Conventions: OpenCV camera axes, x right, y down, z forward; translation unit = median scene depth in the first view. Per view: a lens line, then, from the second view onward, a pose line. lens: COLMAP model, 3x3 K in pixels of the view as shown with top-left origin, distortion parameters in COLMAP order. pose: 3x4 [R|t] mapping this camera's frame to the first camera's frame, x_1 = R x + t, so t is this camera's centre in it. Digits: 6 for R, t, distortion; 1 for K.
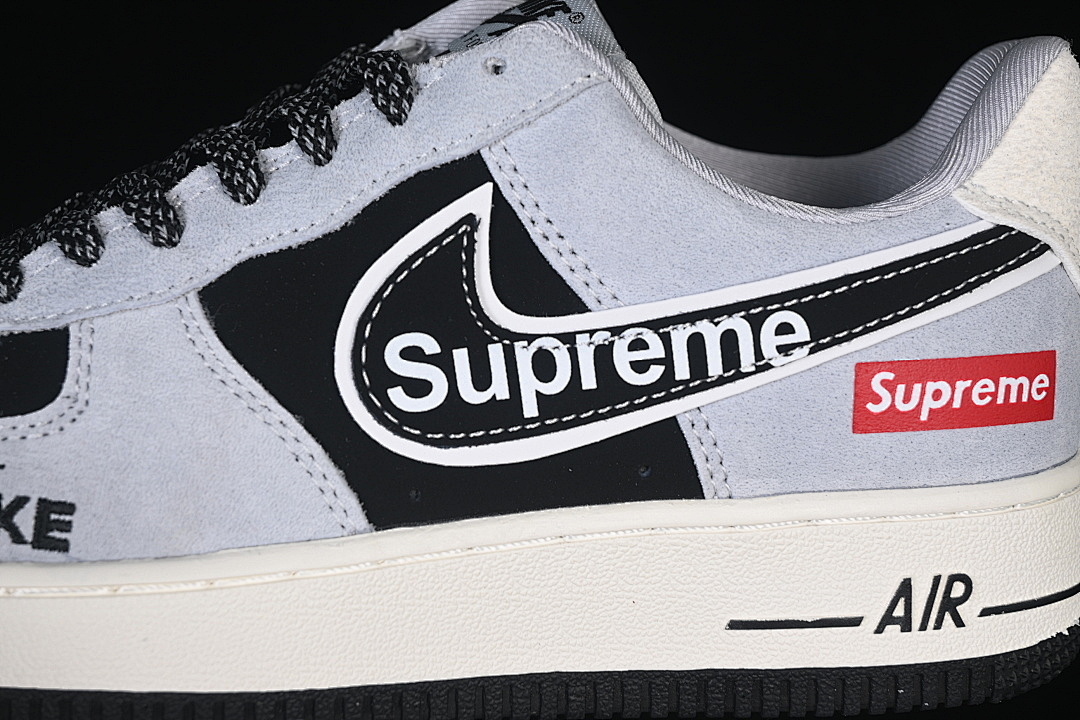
lens RADIAL K [[2341.3, 0, 540.0], [0, 2341.3, 360.0], [0, 0, 1]] dist [0.185913, -2.113854]
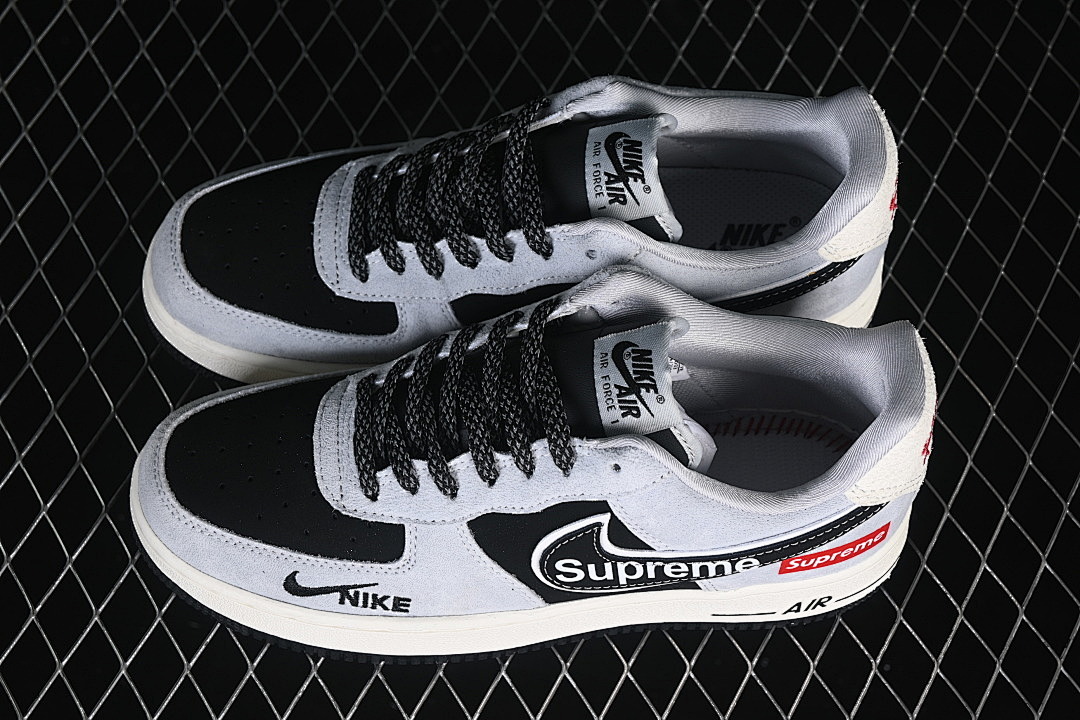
lens RADIAL K [[2341.3, 0, 540.0], [0, 2341.3, 360.0], [0, 0, 1]] dist [0.185913, -2.113854]
pose [[0.997198, 0.069299, -0.028181, -0.032925], [-0.023624, 0.649127, 0.760313, -1.708073], [0.070982, -0.757517, 0.648945, -0.227228]]
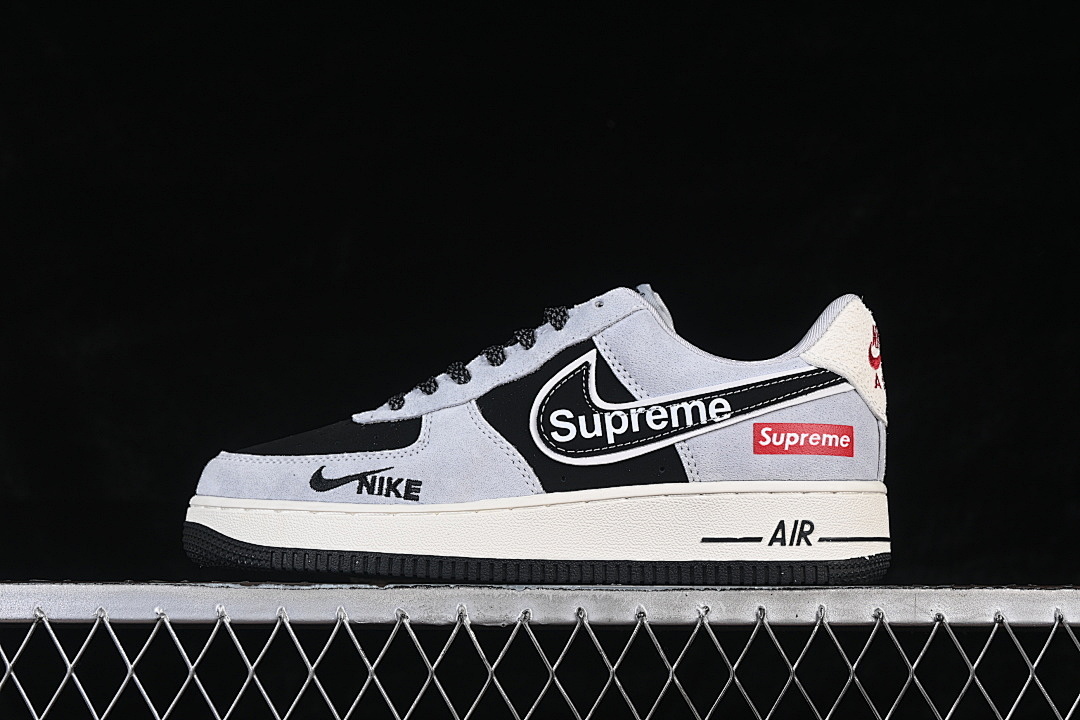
lens RADIAL K [[2341.3, 0, 540.0], [0, 2341.3, 360.0], [0, 0, 1]] dist [0.185913, -2.113854]
pose [[0.985060, -0.030204, -0.169544, 0.326198], [-0.015949, 0.964268, -0.264449, 0.565063], [0.171473, 0.263202, 0.949380, -1.267334]]
